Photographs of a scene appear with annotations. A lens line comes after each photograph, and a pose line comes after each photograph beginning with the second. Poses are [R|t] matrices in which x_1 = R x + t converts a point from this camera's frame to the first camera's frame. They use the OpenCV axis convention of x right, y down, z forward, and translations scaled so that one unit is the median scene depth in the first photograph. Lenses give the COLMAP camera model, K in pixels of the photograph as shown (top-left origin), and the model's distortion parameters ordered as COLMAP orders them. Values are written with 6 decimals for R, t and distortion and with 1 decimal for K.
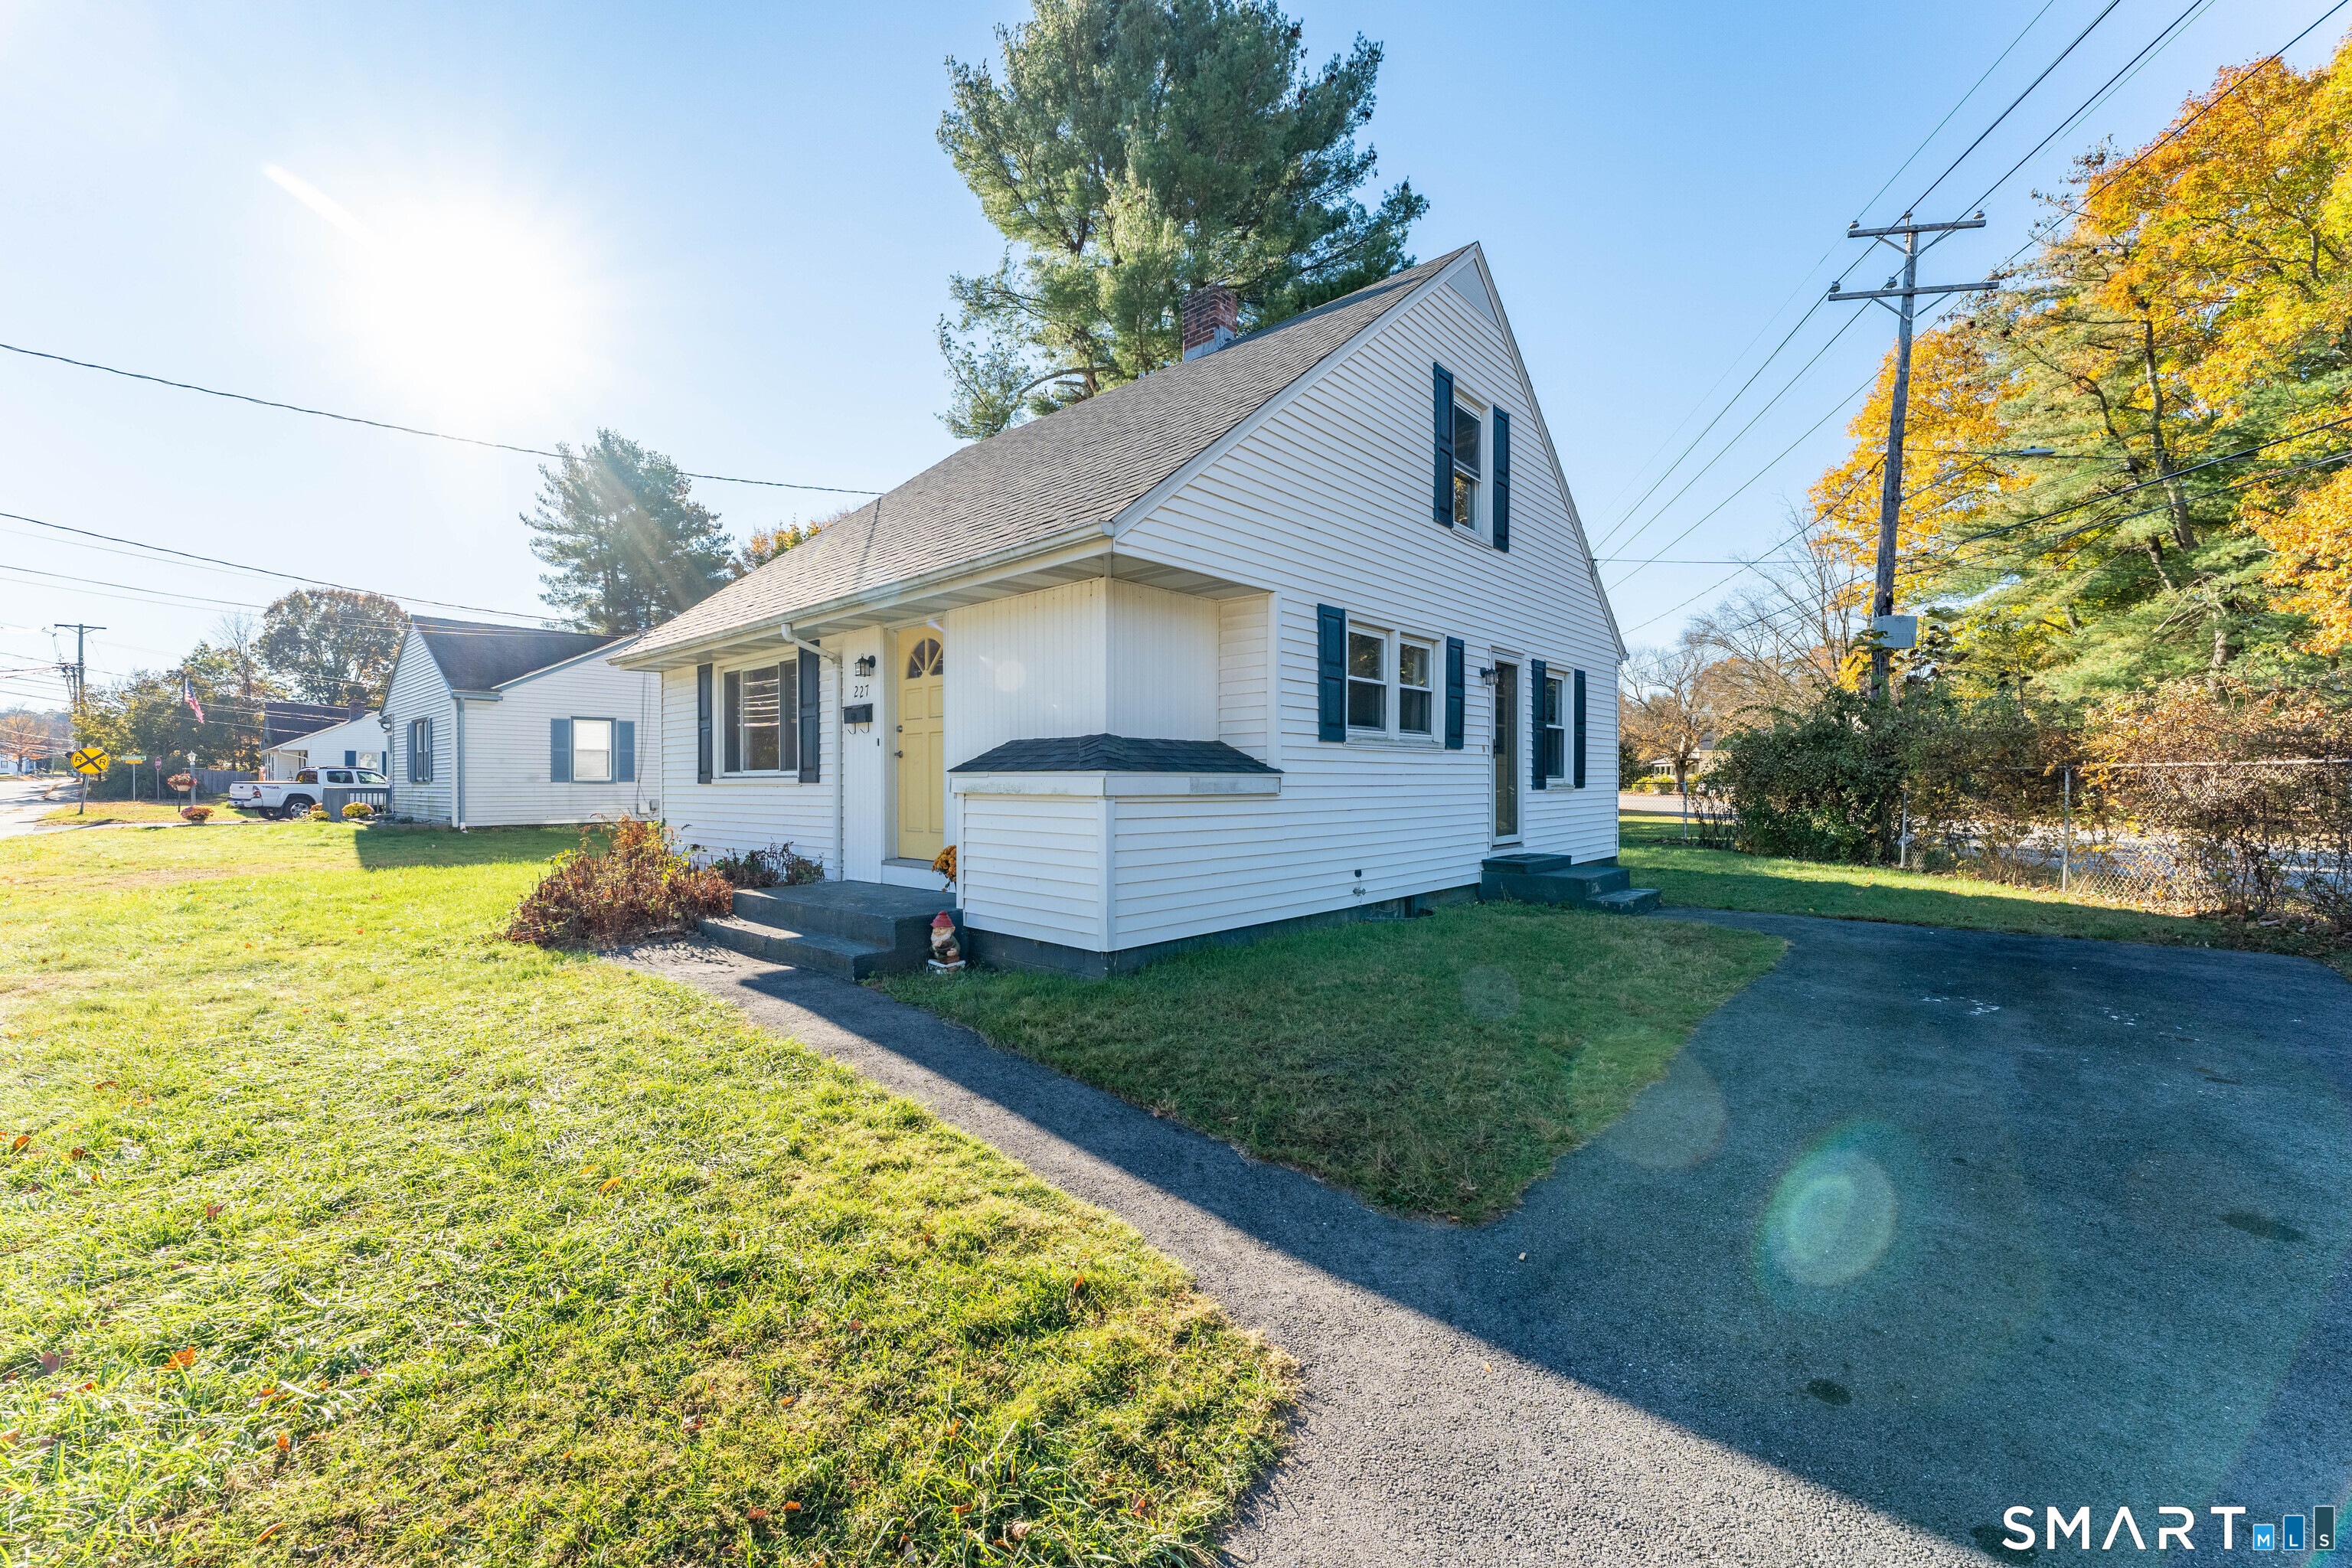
lens RADIAL K [[930.6, 0, 1176.0], [0, 930.6, 784.0], [0, 0, 1]] dist [-0.000084, -0.000001]
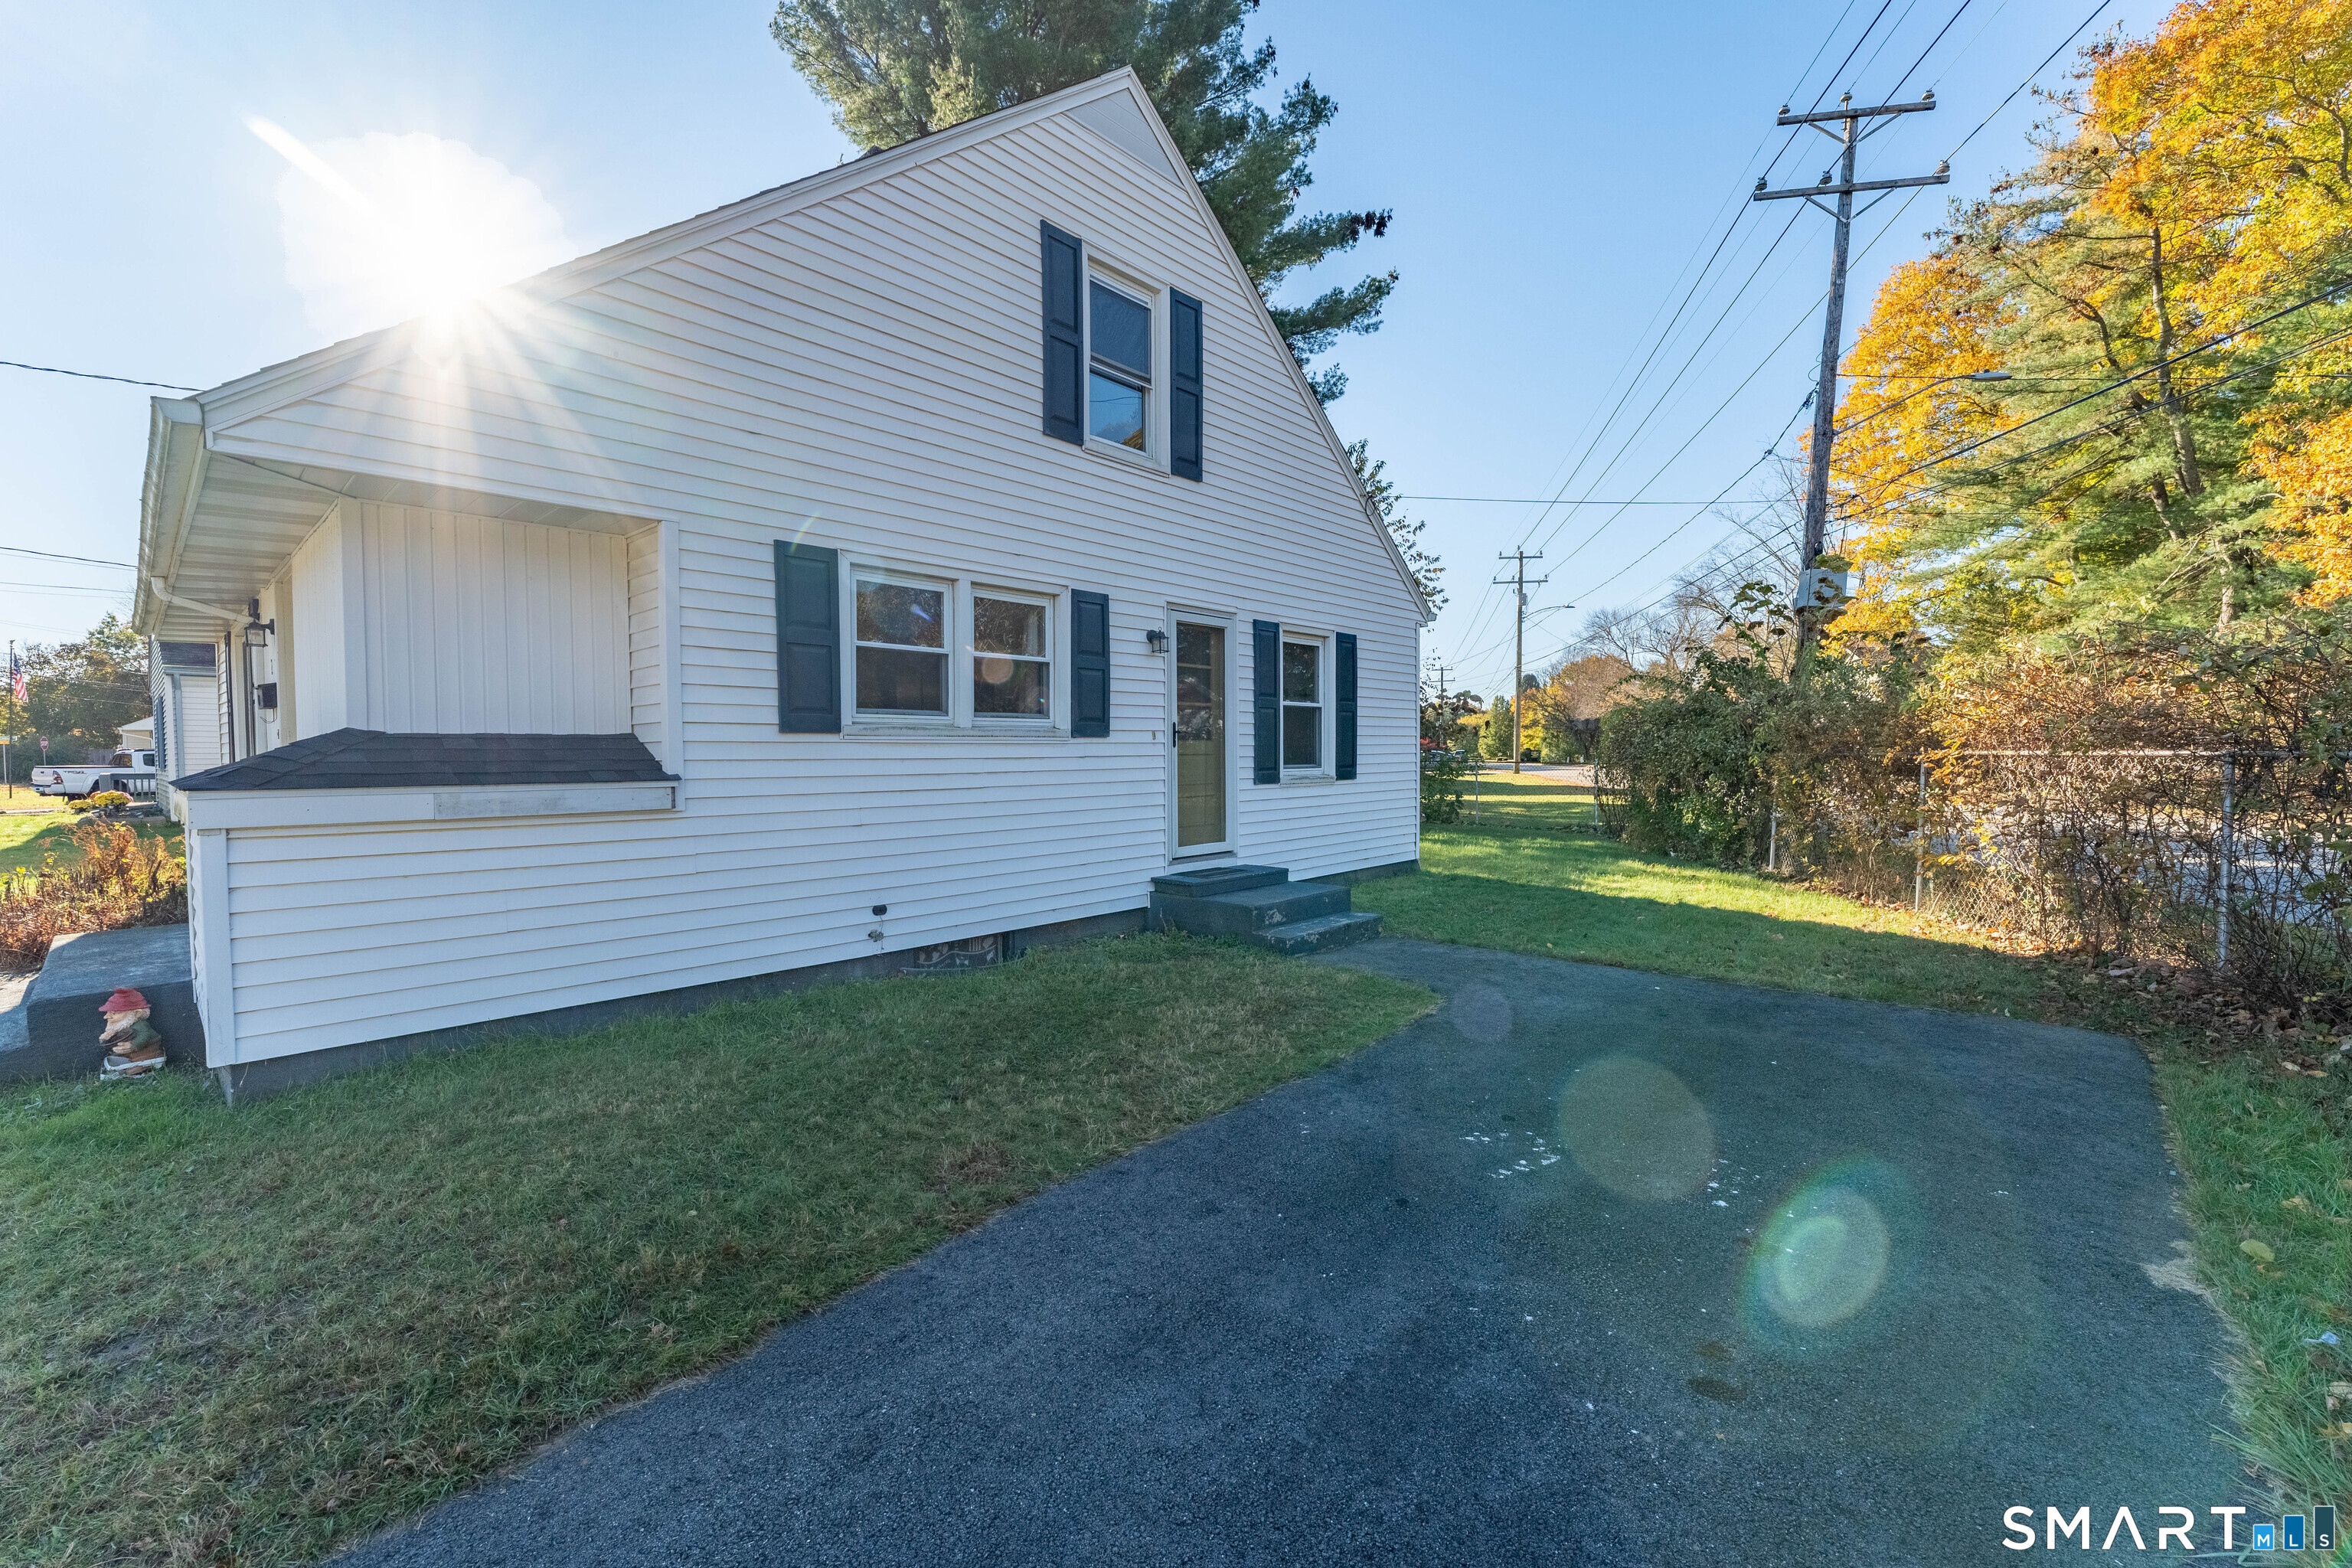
lens RADIAL K [[961.7, 0, 1176.0], [0, 961.7, 784.0], [0, 0, 1]] dist [0.001689, 0.000317]
pose [[0.999973, -0.004699, -0.005710, 0.130171], [0.004859, 0.999587, 0.028340, -0.007371], [0.005574, -0.028367, 0.999582, 0.071647]]
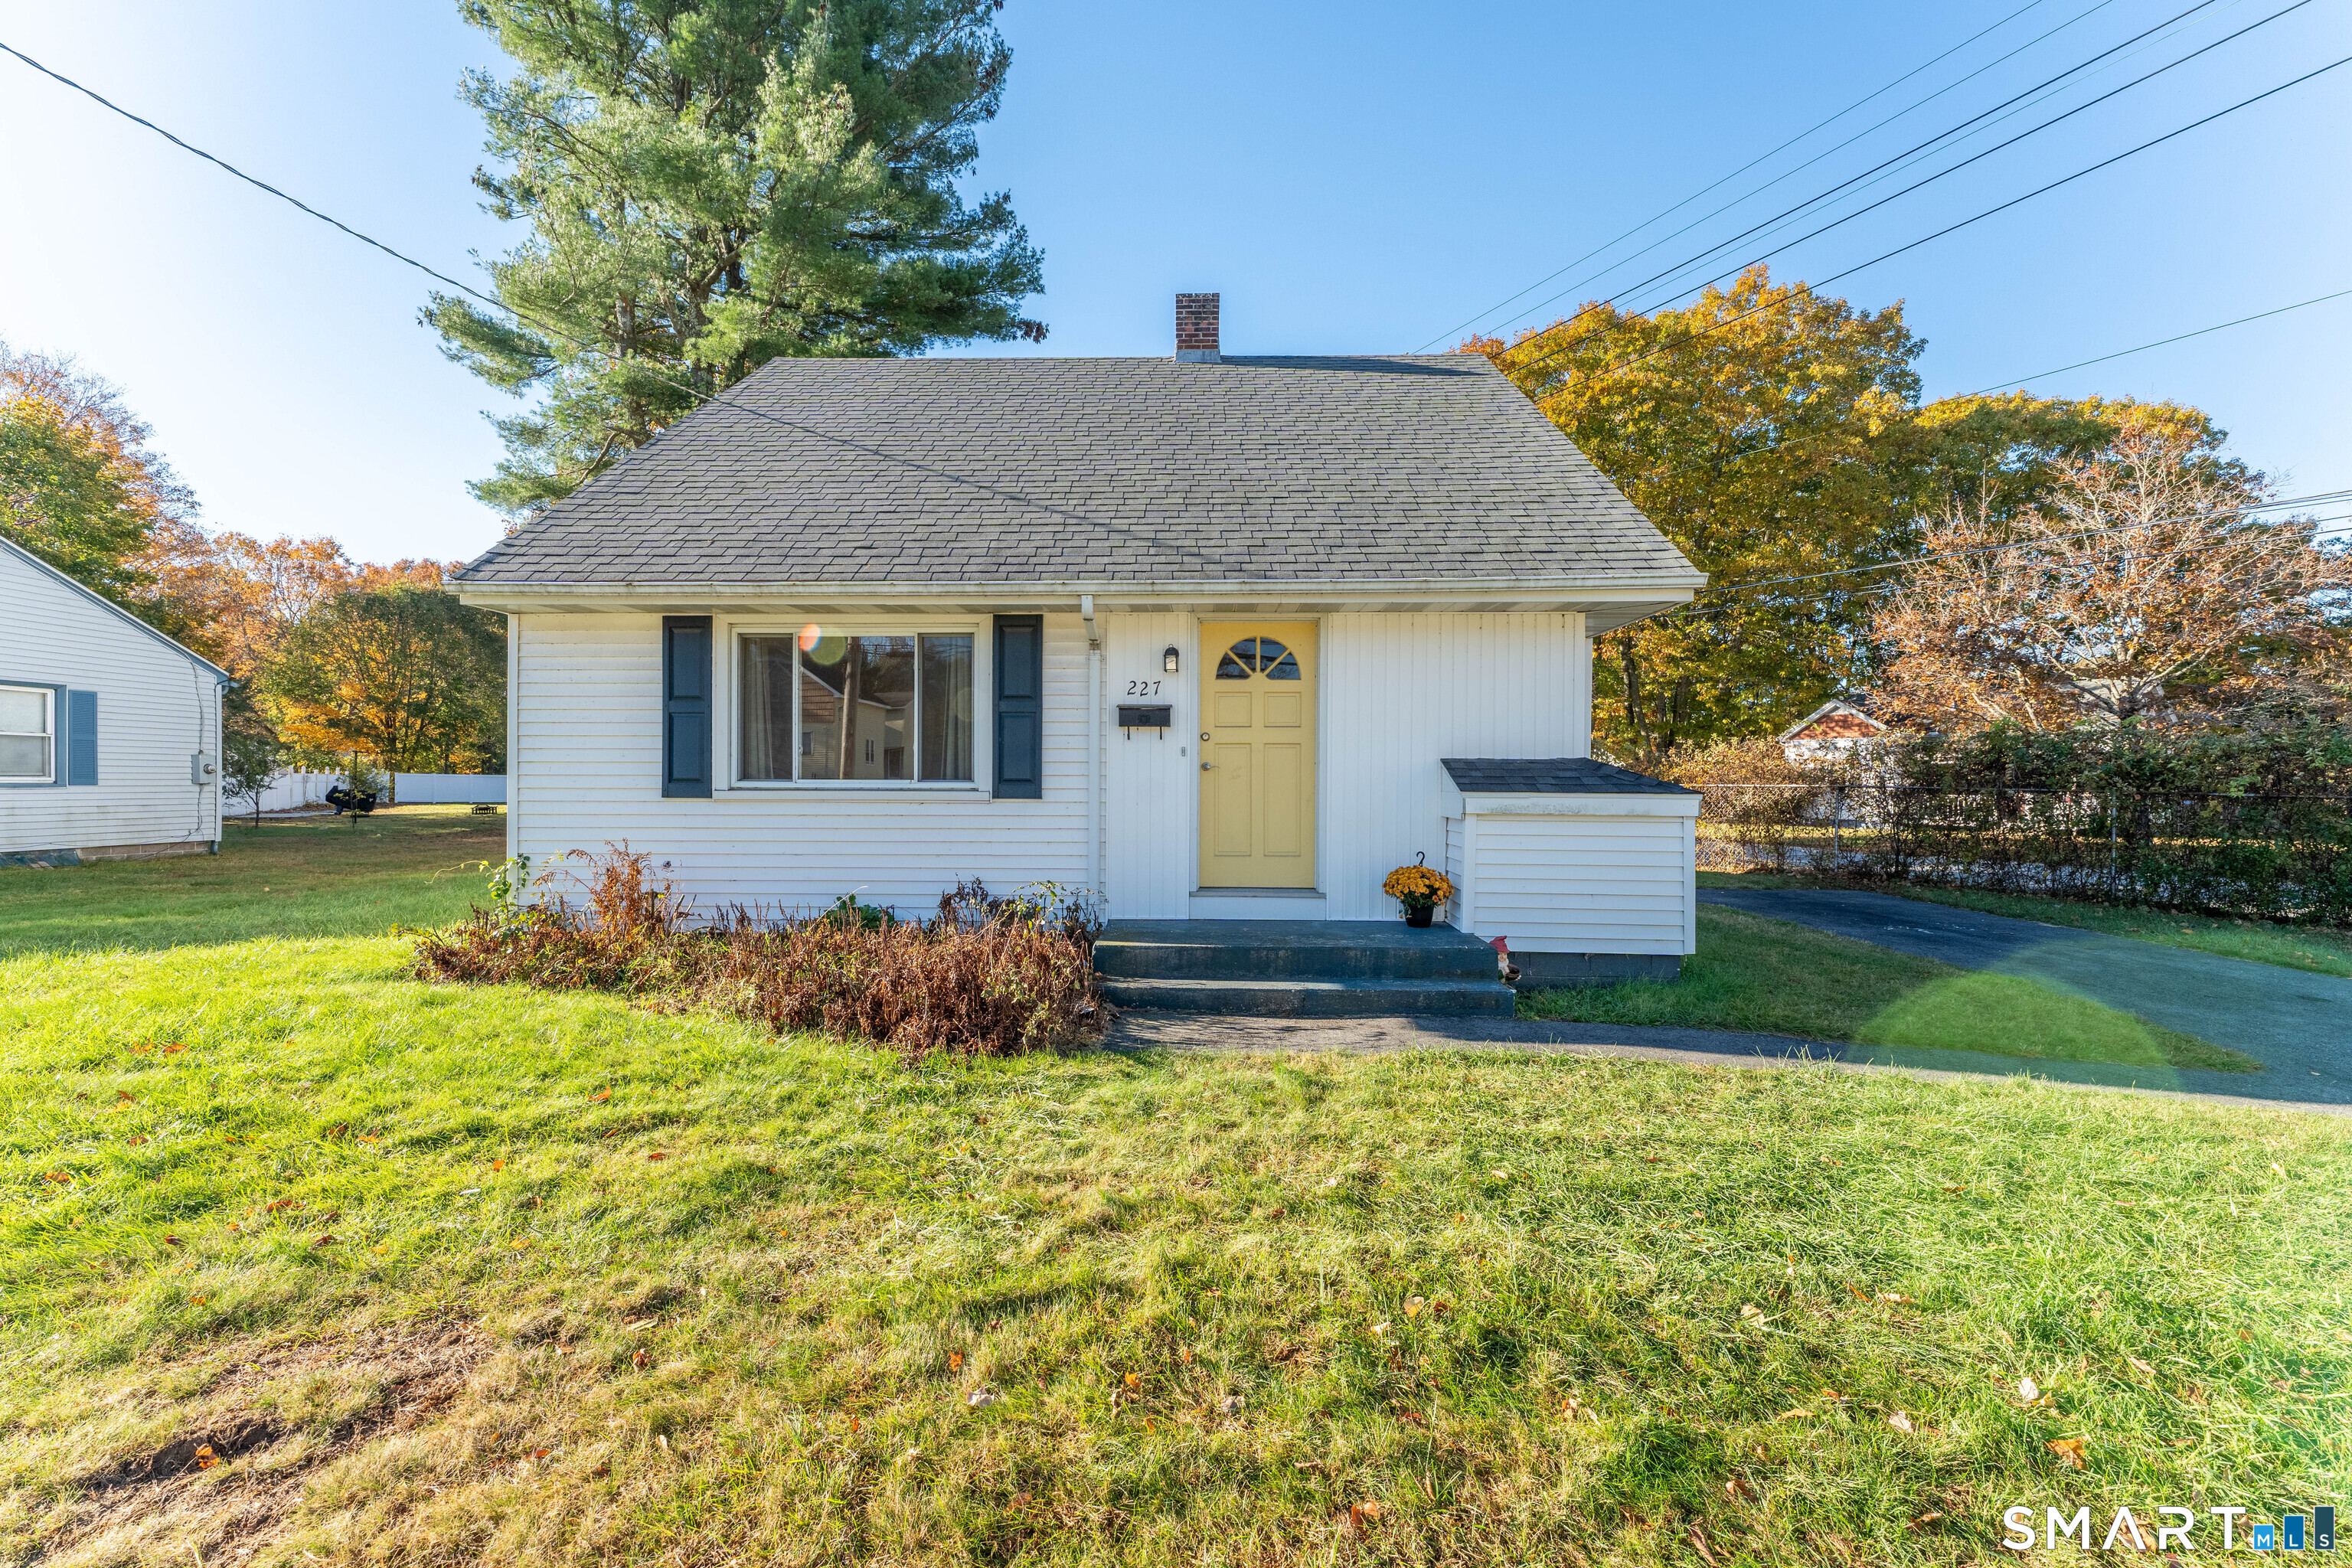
lens RADIAL K [[934.6, 0, 1176.0], [0, 934.6, 784.0], [0, 0, 1]] dist [0.007167, 0.000080]
pose [[0.763159, 0.003384, 0.646201, -0.279363], [-0.001754, 0.999993, -0.003164, -0.003666], [-0.646208, 0.001281, 0.763160, 0.110943]]
